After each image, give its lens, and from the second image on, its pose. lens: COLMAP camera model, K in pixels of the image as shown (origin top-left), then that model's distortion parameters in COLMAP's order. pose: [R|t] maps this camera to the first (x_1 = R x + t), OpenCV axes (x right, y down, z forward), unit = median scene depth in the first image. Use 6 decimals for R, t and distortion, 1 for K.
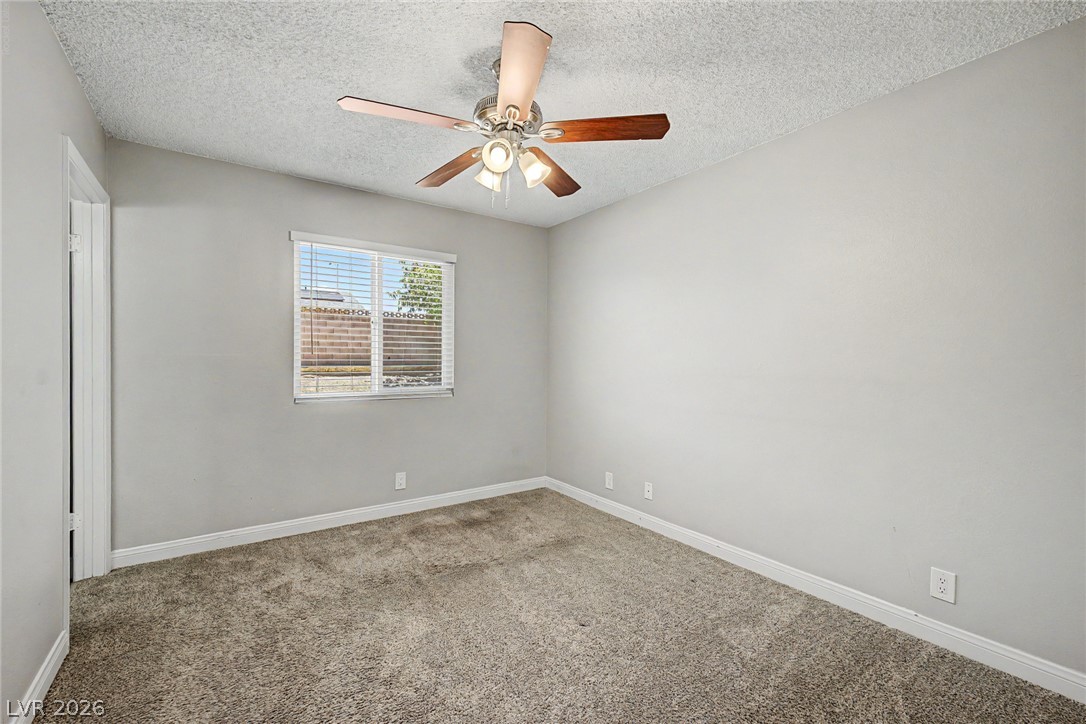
lens RADIAL K [[455.1, 0, 541.0], [0, 455.1, 362.4], [0, 0, 1]] dist [0.009206, -0.000426]
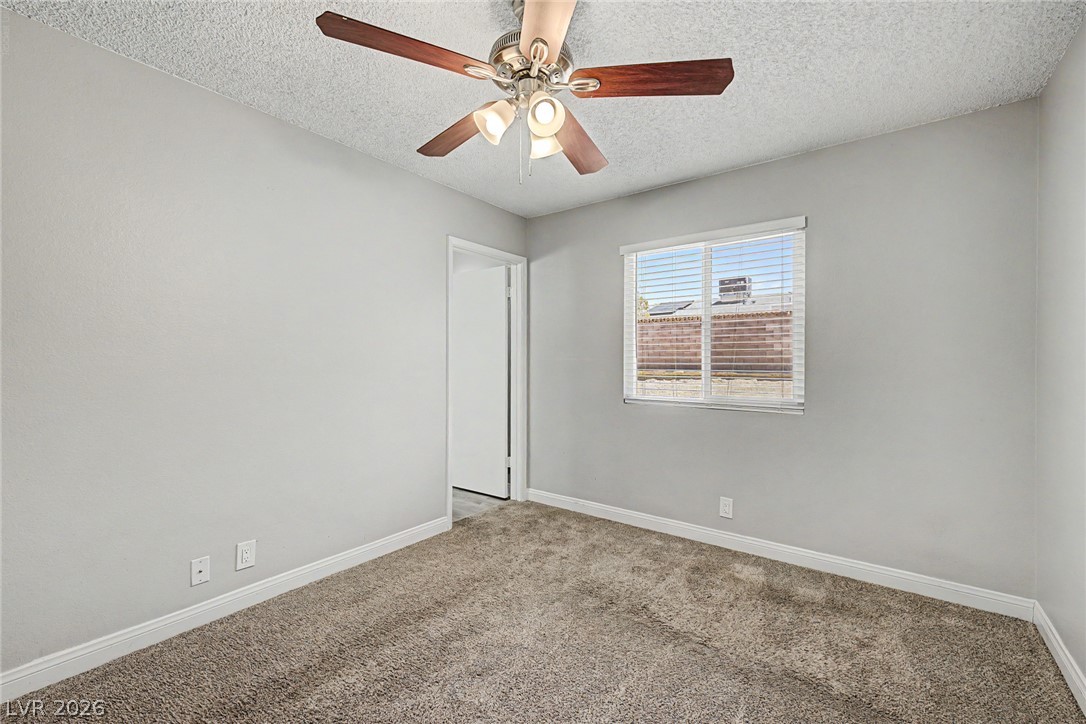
lens RADIAL K [[455.1, 0, 541.0], [0, 455.1, 362.4], [0, 0, 1]] dist [0.009206, -0.000426]
pose [[0.317042, -0.000957, -0.948411, 0.439324], [-0.005529, 0.999981, -0.002857, -0.003634], [0.948395, 0.006149, 0.317031, 0.469990]]
